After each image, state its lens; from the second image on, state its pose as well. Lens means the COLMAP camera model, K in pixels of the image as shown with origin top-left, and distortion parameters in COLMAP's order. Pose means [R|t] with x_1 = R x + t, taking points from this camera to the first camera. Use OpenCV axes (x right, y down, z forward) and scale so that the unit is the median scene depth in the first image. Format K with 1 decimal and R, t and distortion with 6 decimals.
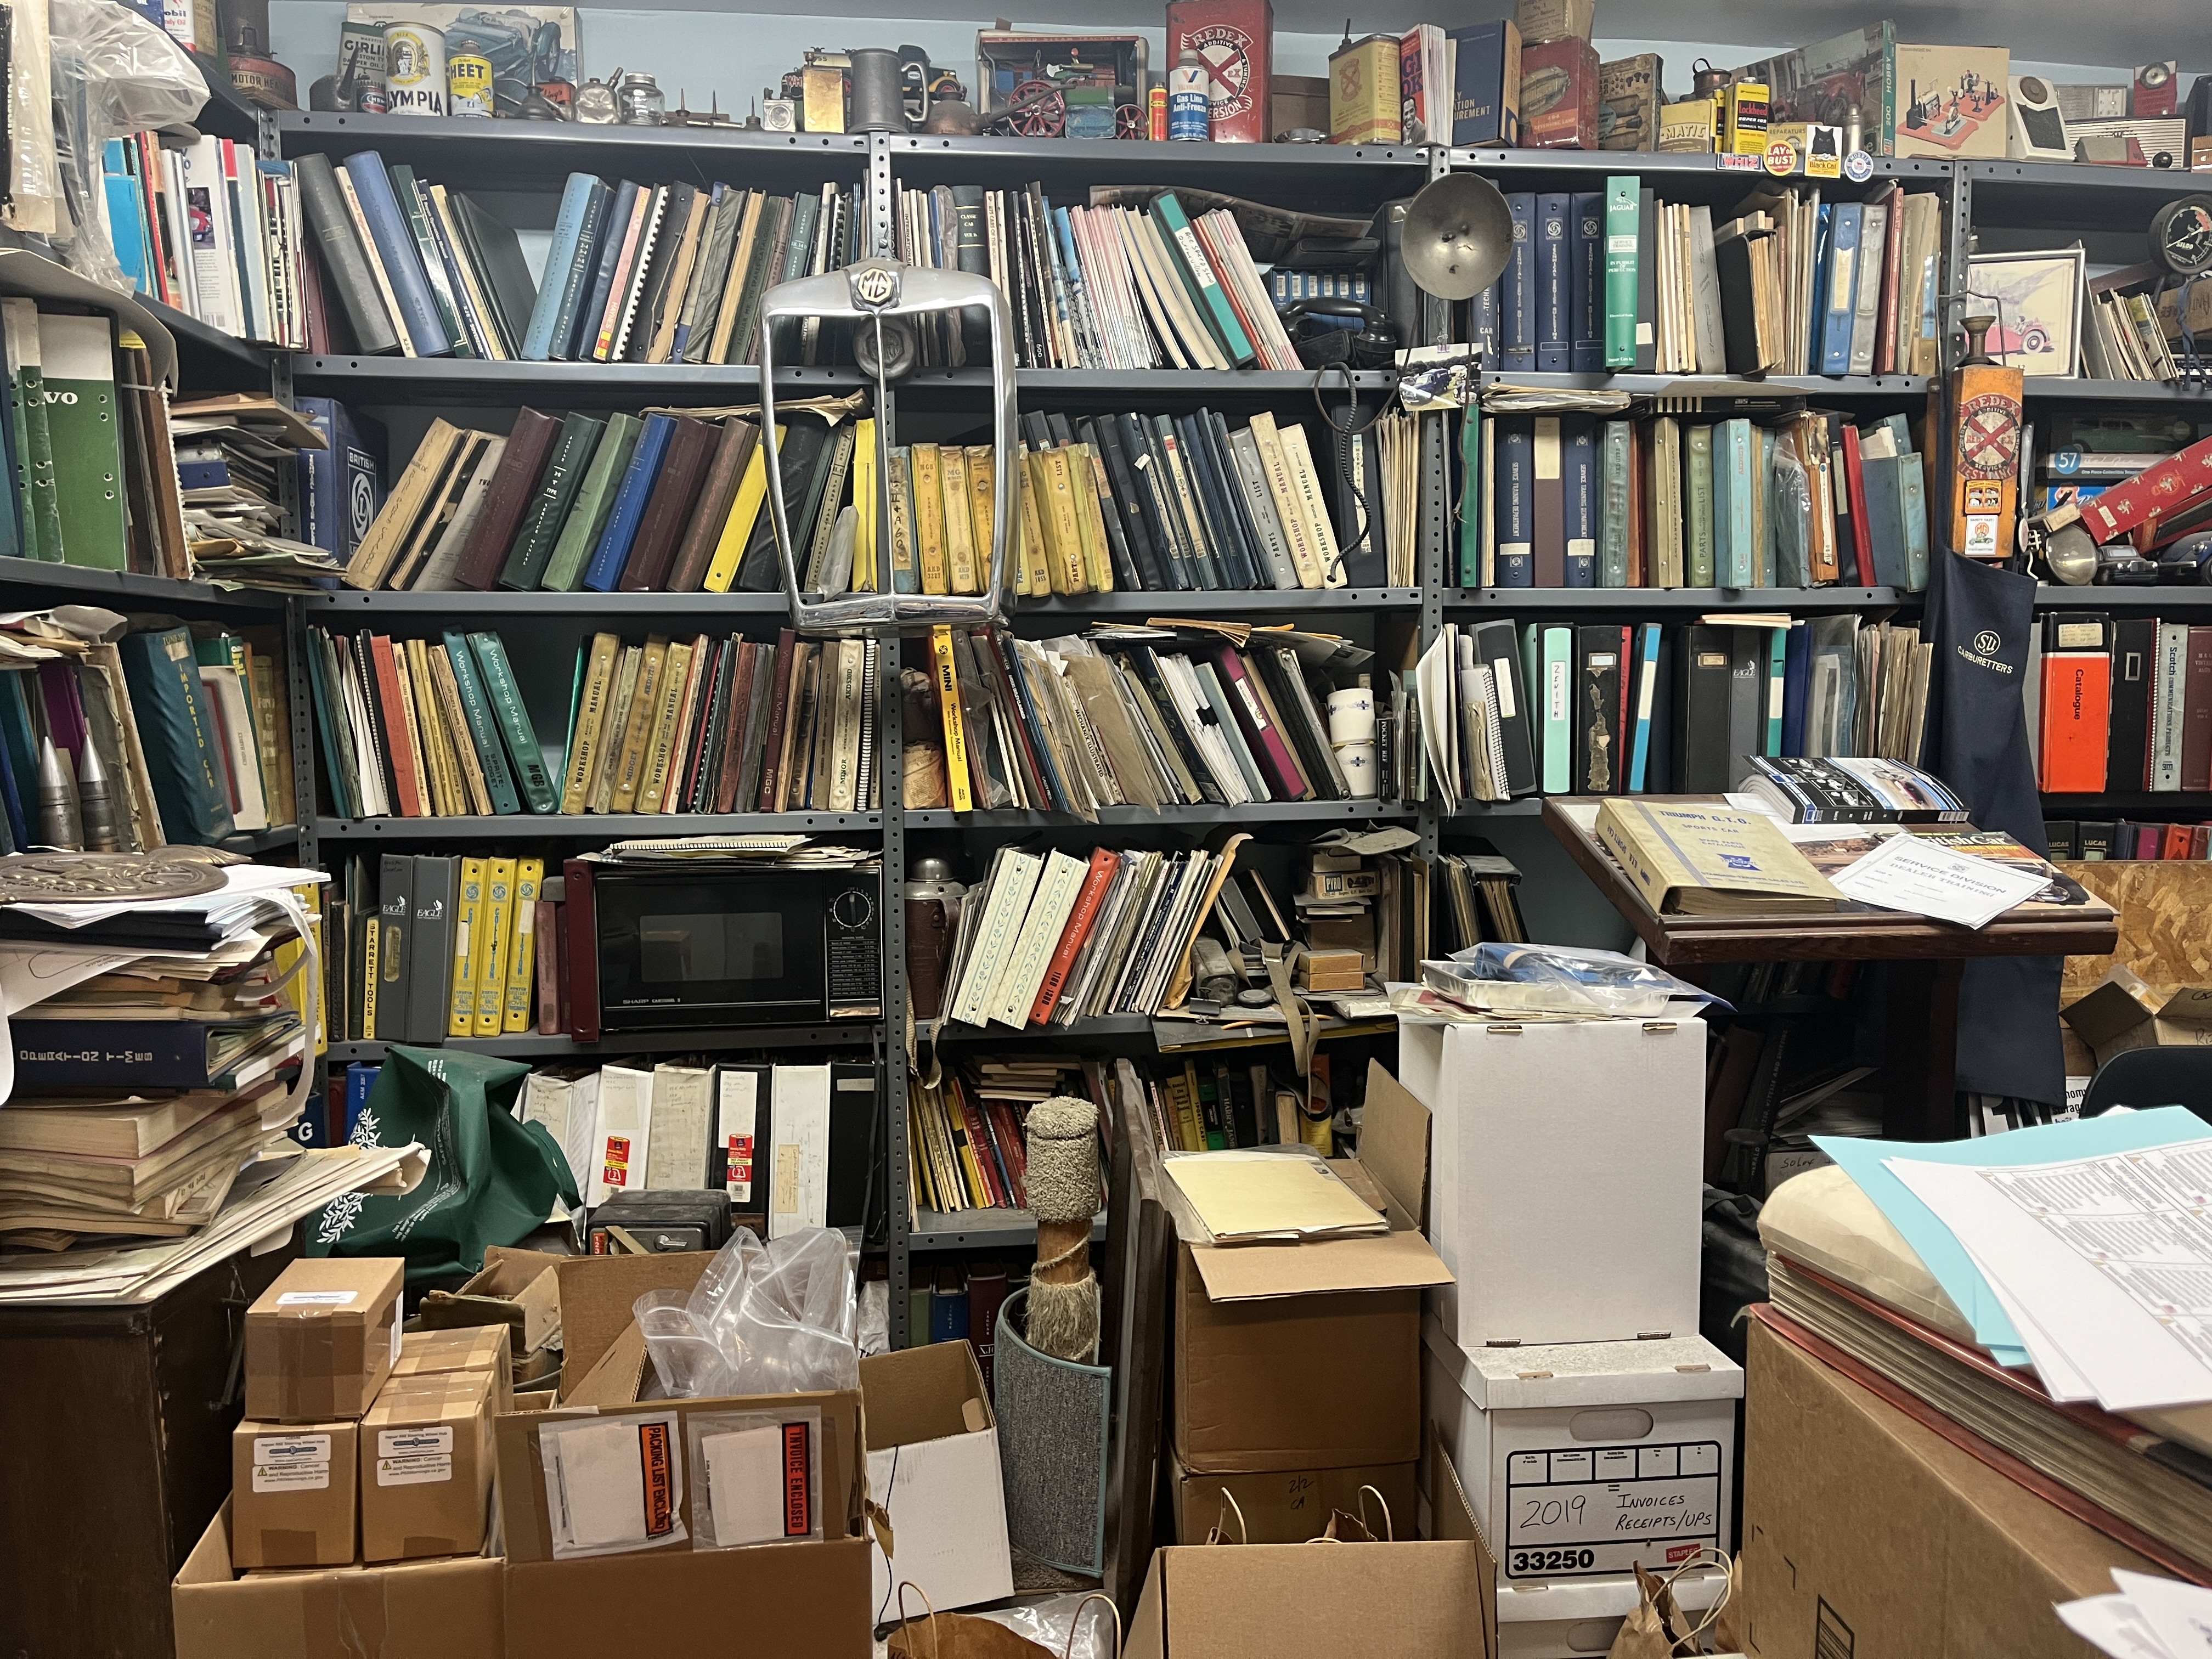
lens RADIAL K [[1706.7, 0, 1106.9], [0, 1706.7, 872.8], [0, 0, 1]] dist [0.036943, -0.001160]
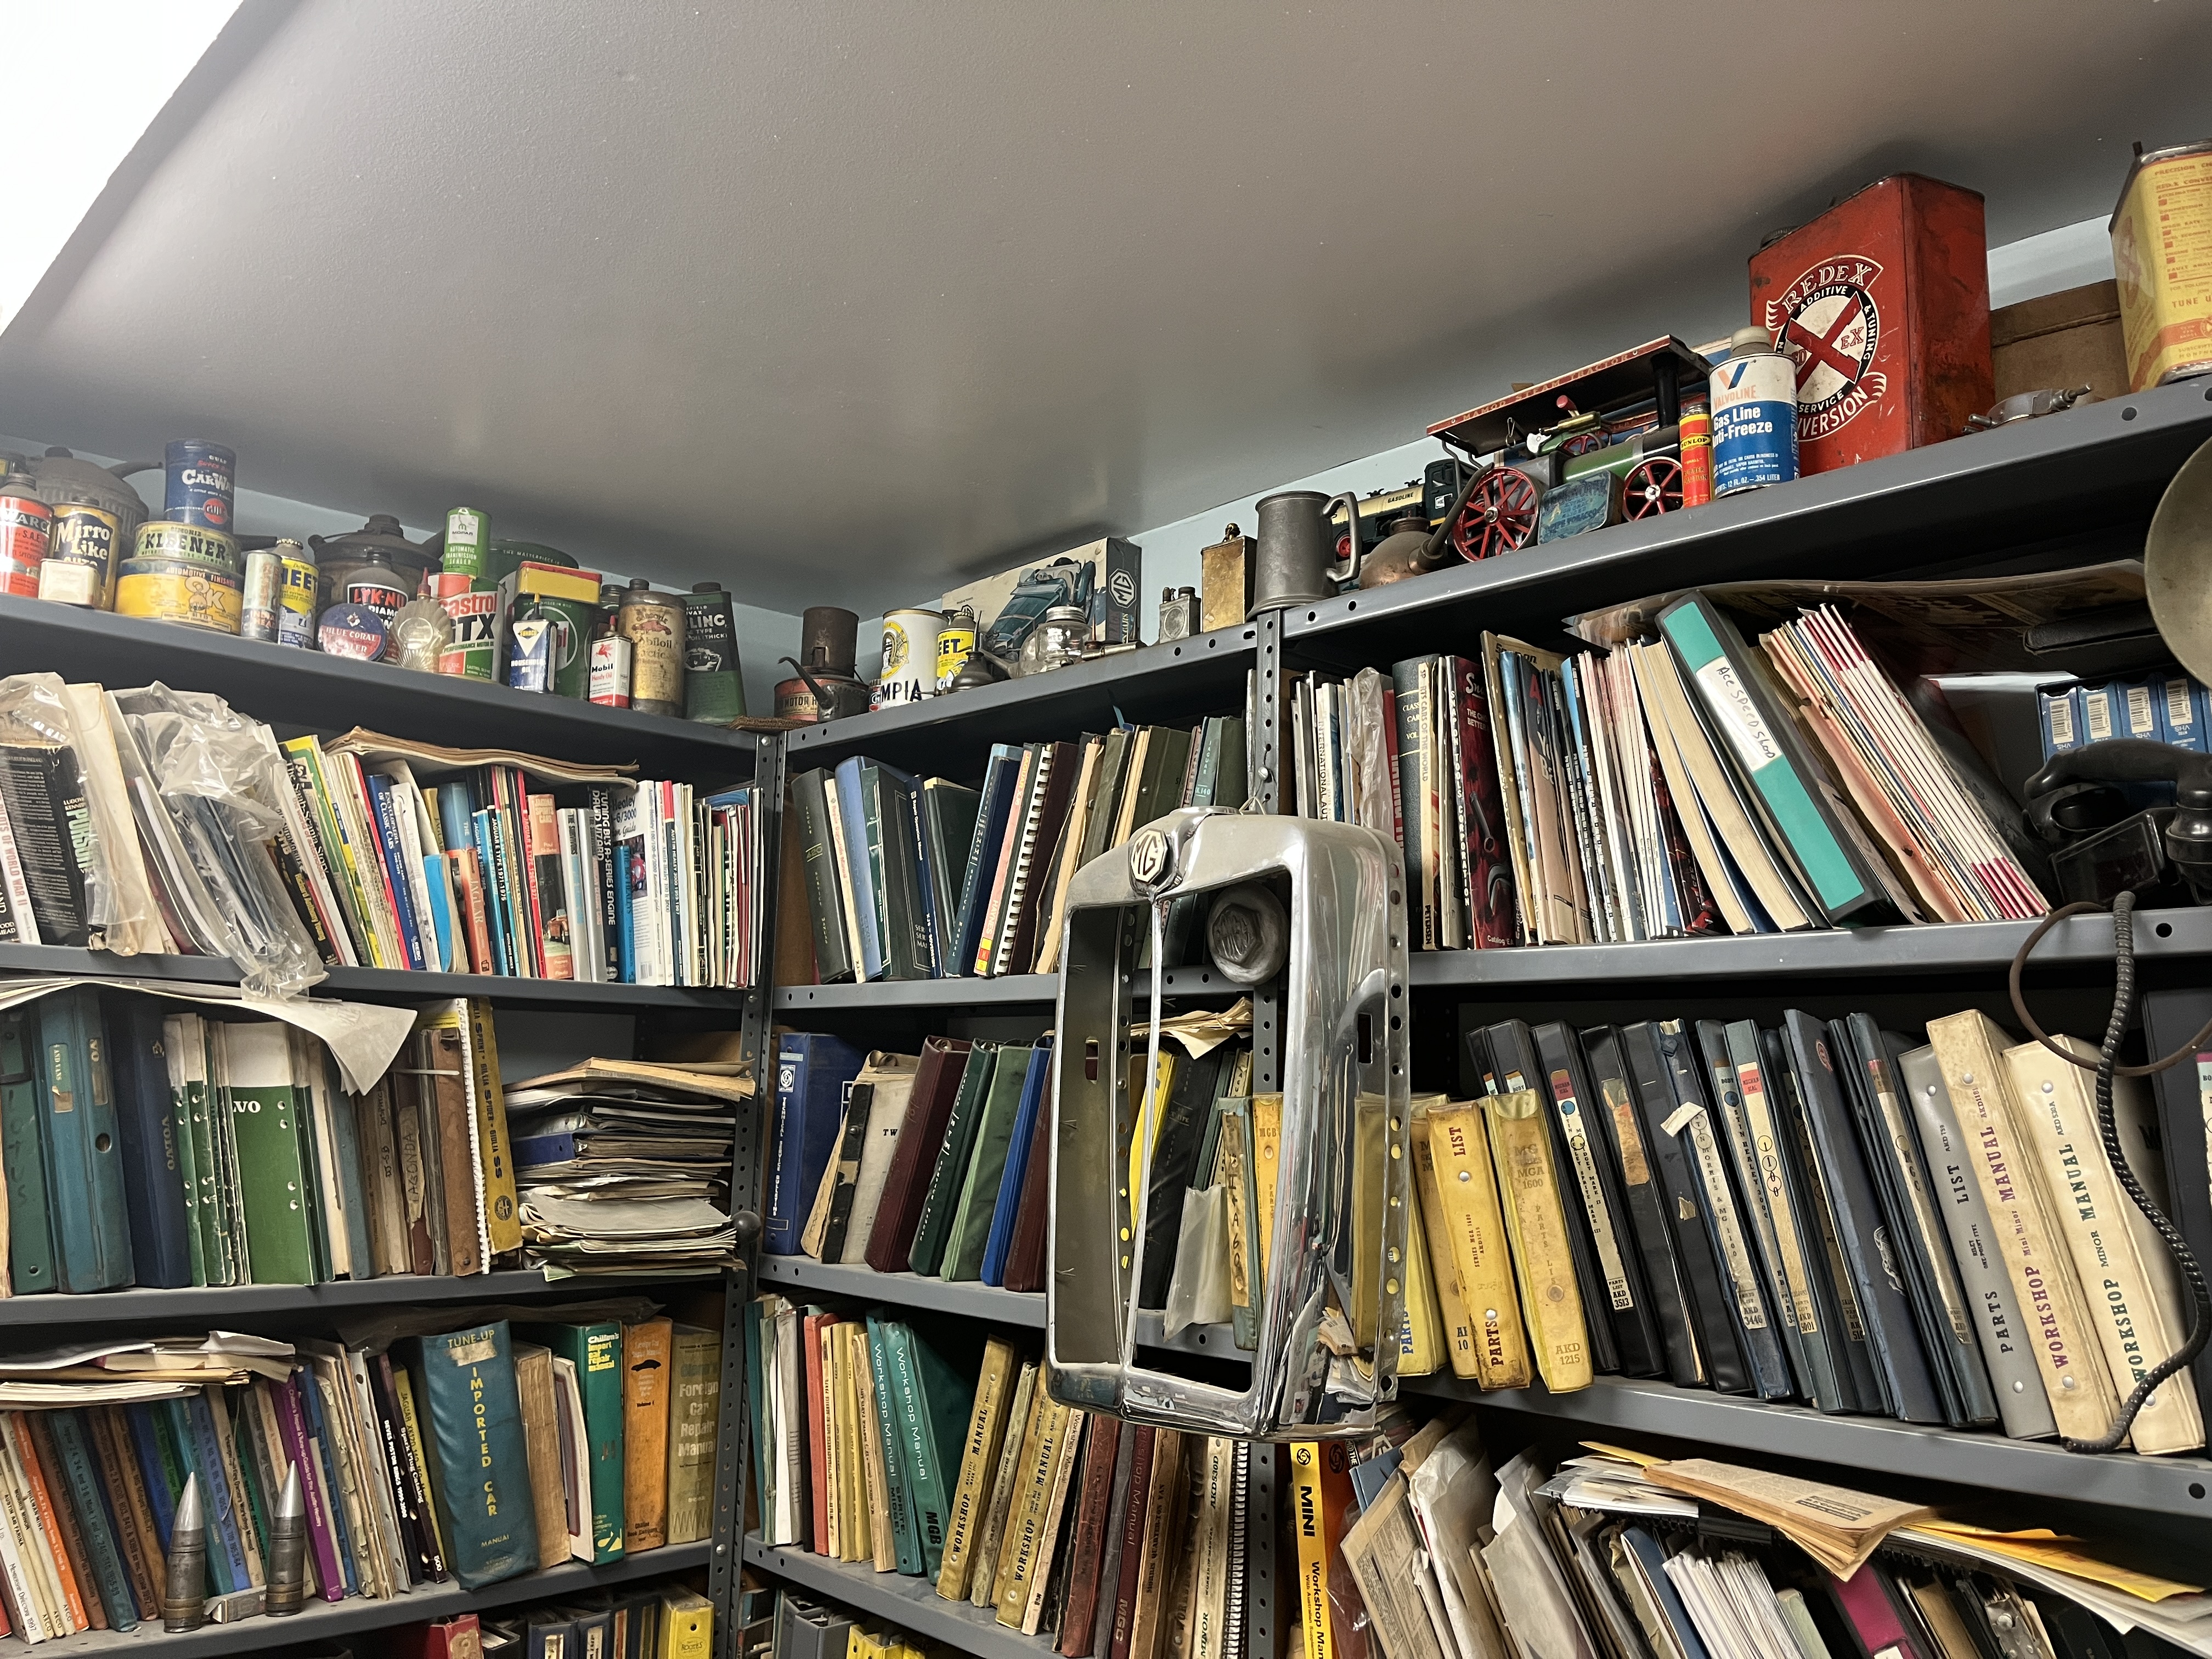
lens RADIAL K [[1706.7, 0, 1106.9], [0, 1706.7, 872.8], [0, 0, 1]] dist [0.036943, -0.001160]
pose [[0.611594, -0.084612, -0.786634, 0.317047], [-0.115205, 0.974144, -0.194350, -0.198757], [0.782739, 0.209487, 0.586033, 0.582325]]
